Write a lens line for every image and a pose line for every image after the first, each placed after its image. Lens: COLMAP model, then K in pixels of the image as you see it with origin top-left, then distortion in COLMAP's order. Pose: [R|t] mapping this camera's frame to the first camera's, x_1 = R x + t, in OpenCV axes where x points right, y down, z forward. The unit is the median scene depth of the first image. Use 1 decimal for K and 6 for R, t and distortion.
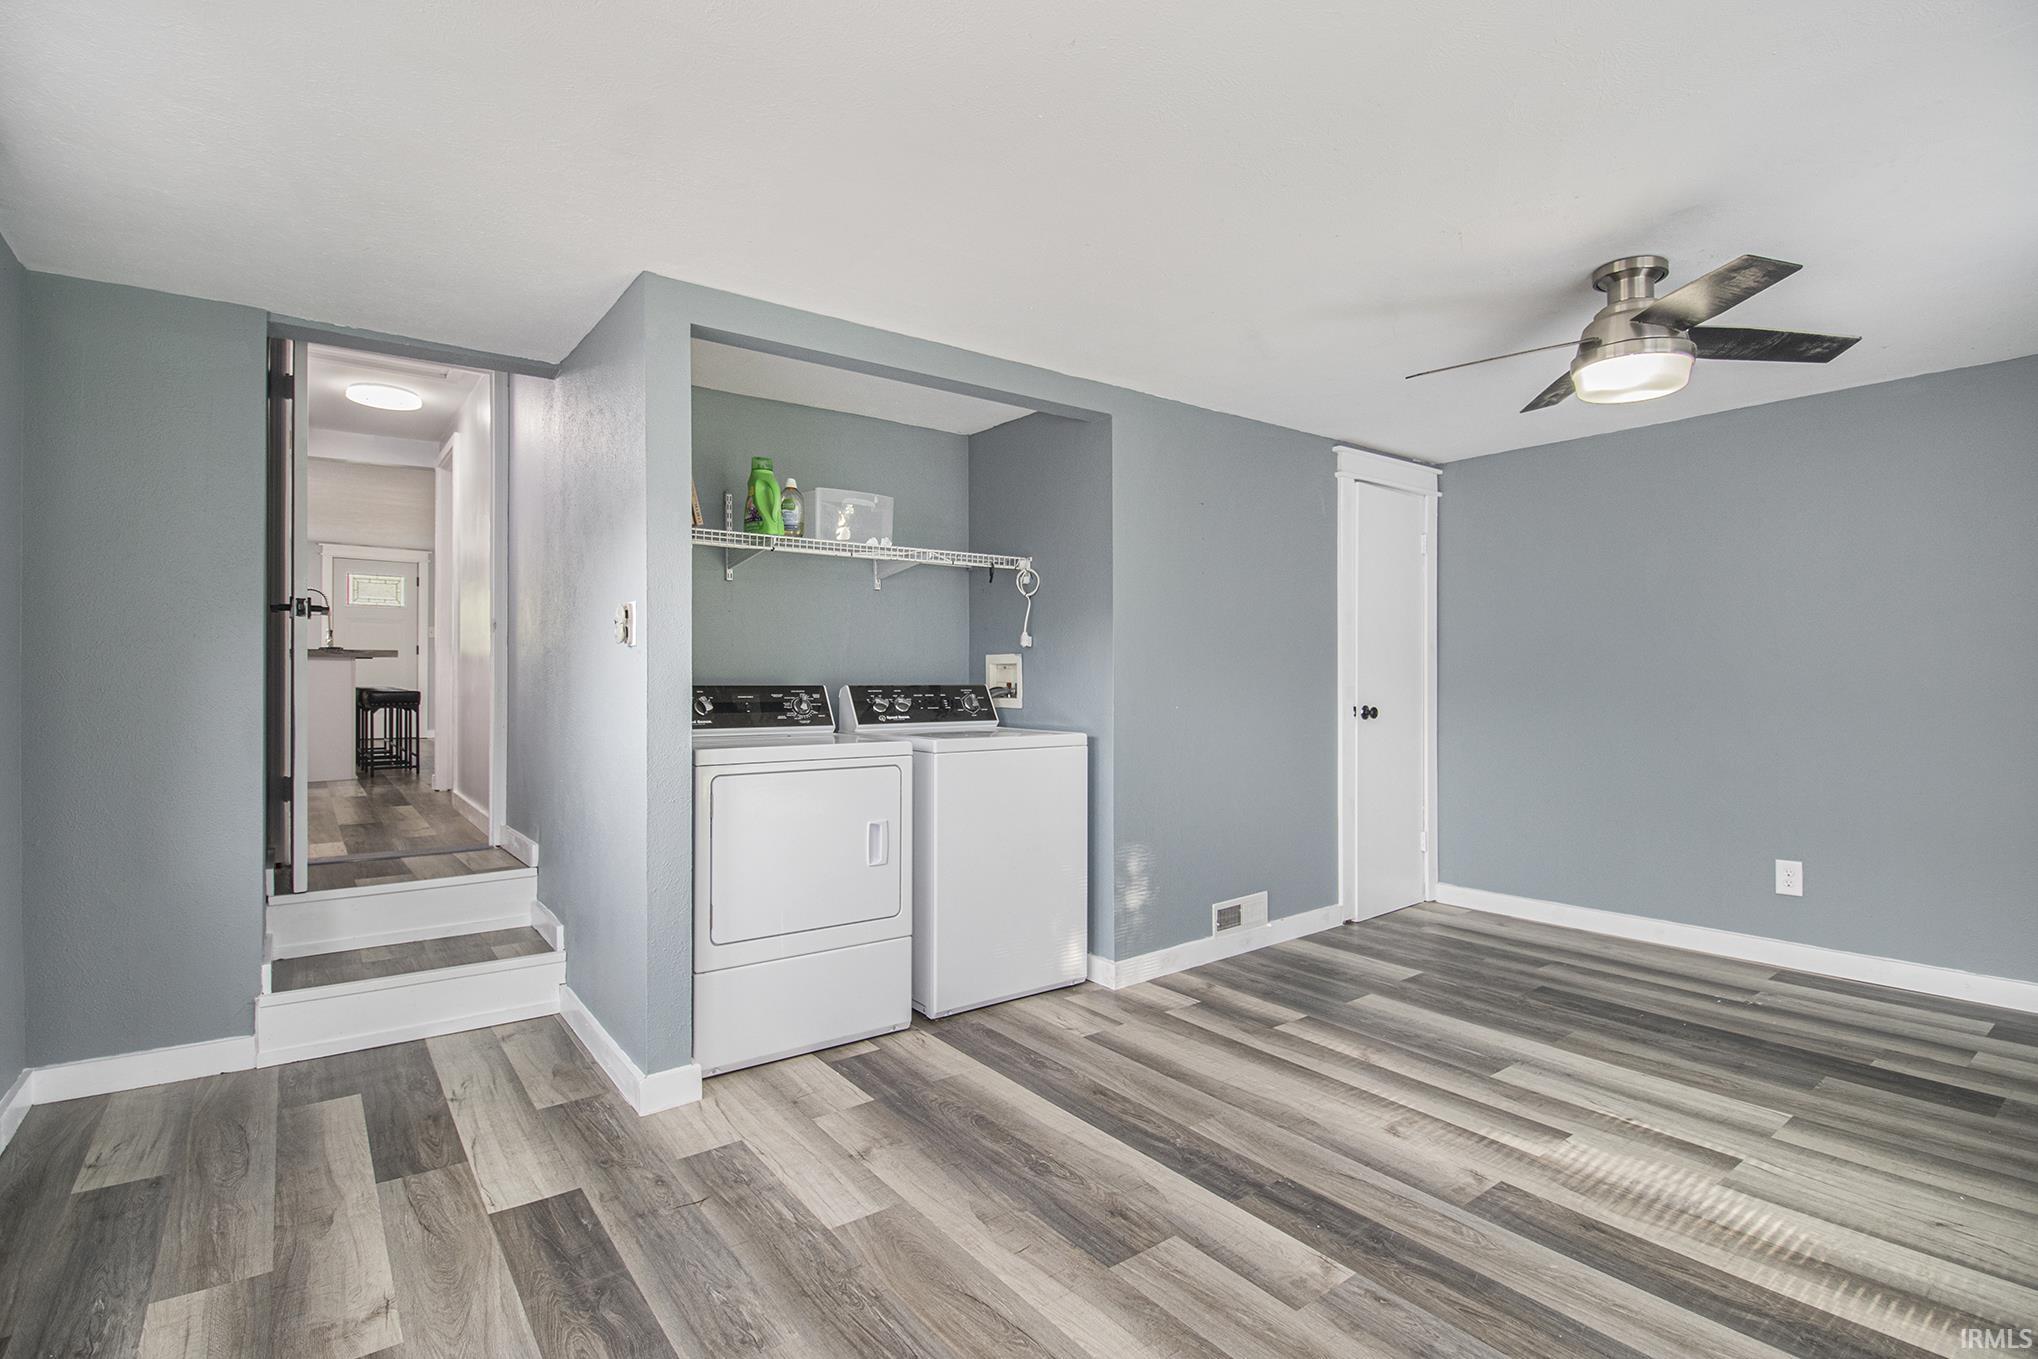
lens RADIAL K [[963.6, 0, 1024.9], [0, 963.6, 672.8], [0, 0, 1]] dist [0.002011, -0.013101]
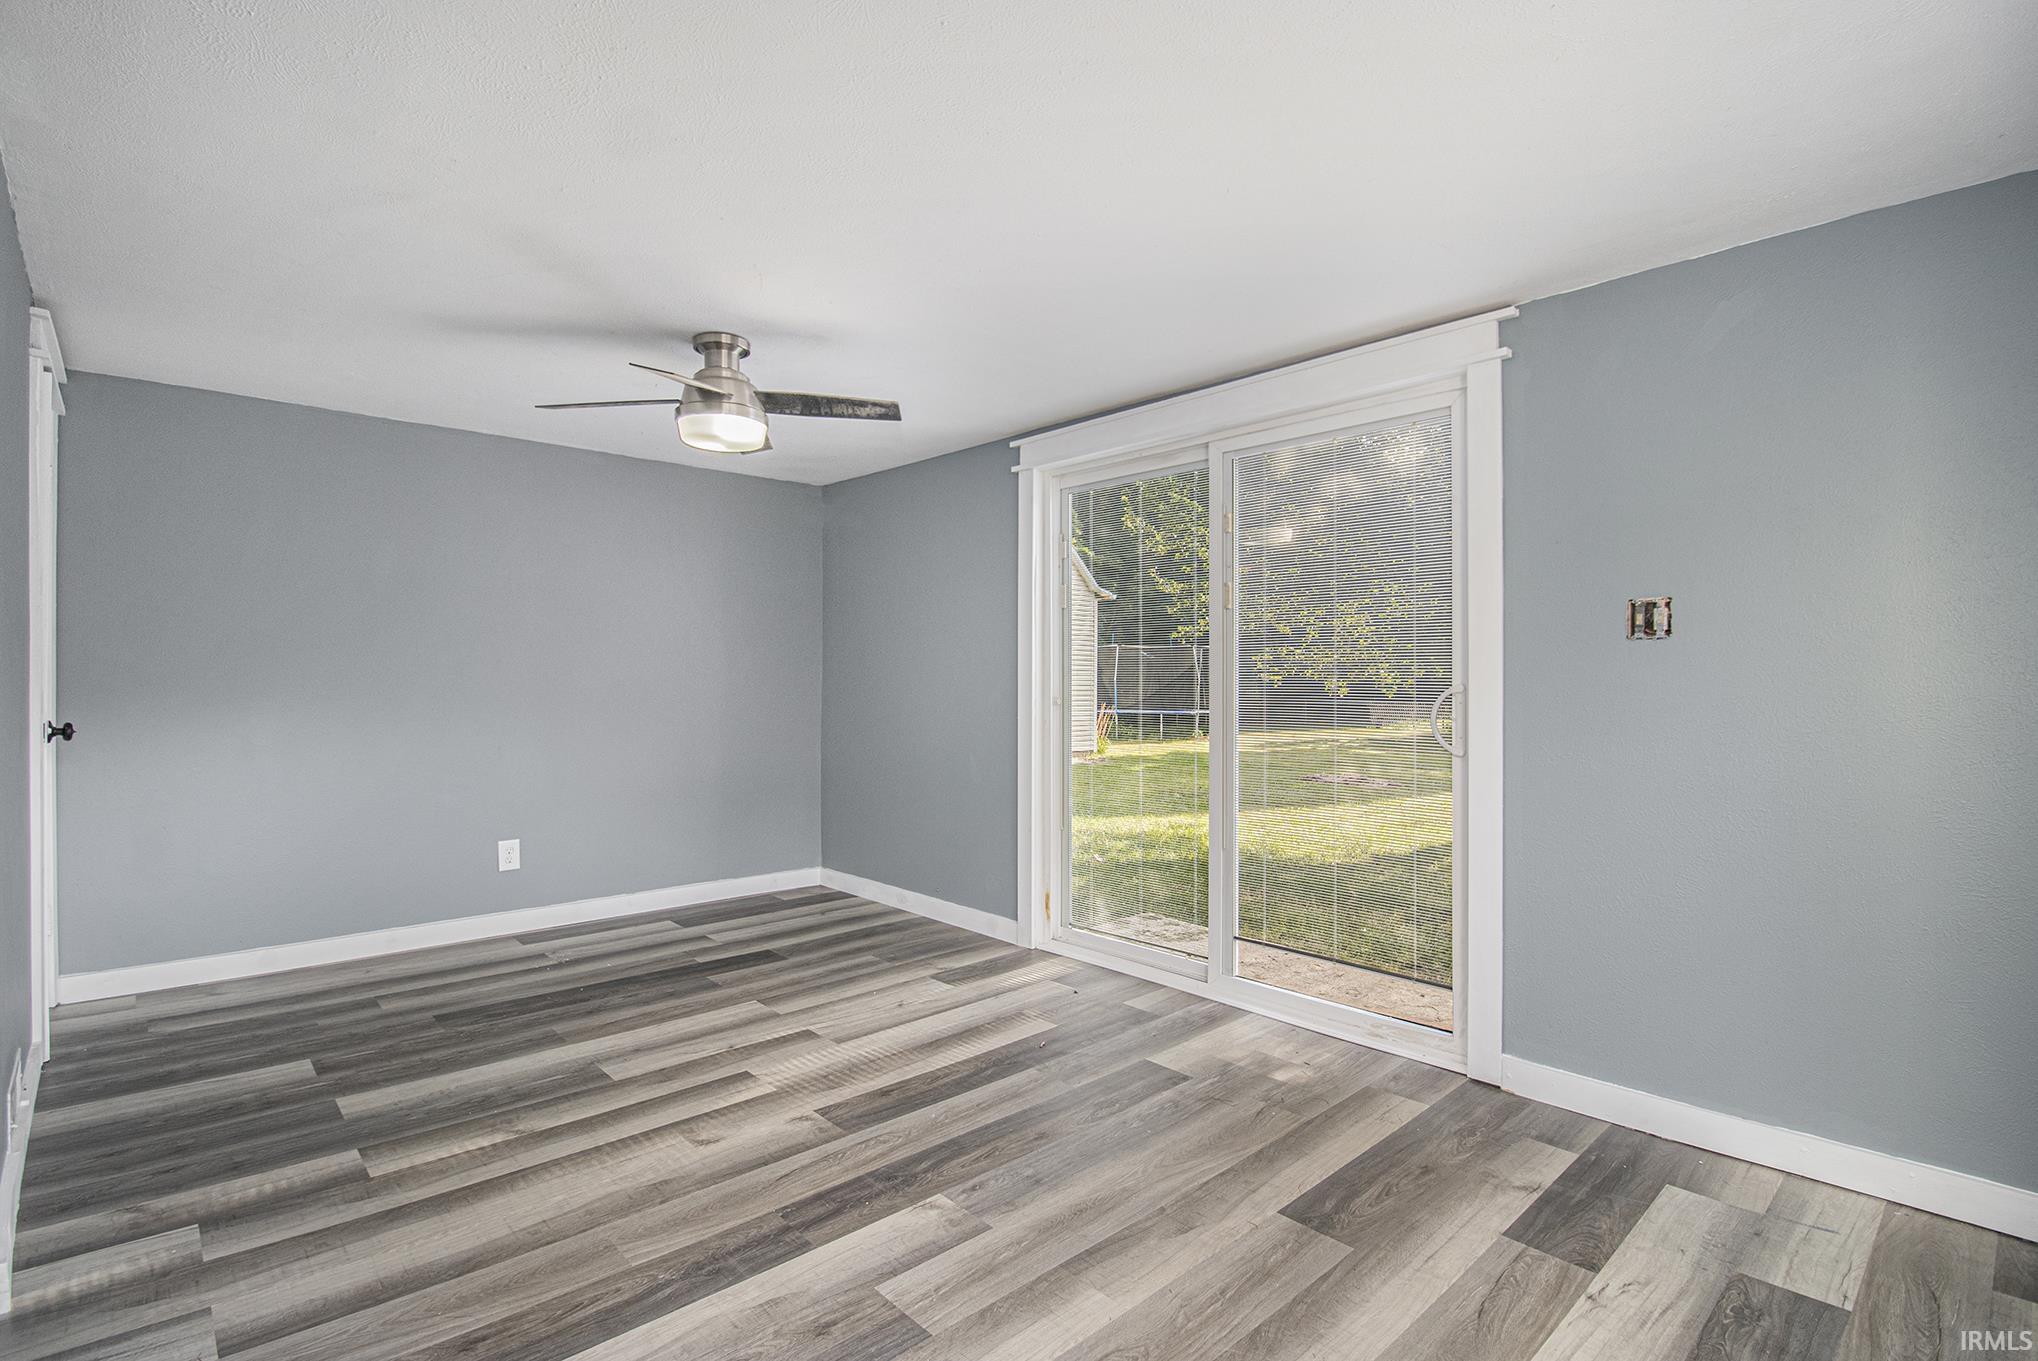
lens RADIAL K [[963.6, 0, 1024.9], [0, 963.6, 673.8], [0, 0, 1]] dist [0.002011, -0.013101]
pose [[-0.100647, 0.009483, 0.994877, -0.553333], [-0.011833, 0.999872, -0.010727, 0.002156], [-0.994852, -0.012852, -0.100522, 0.675709]]
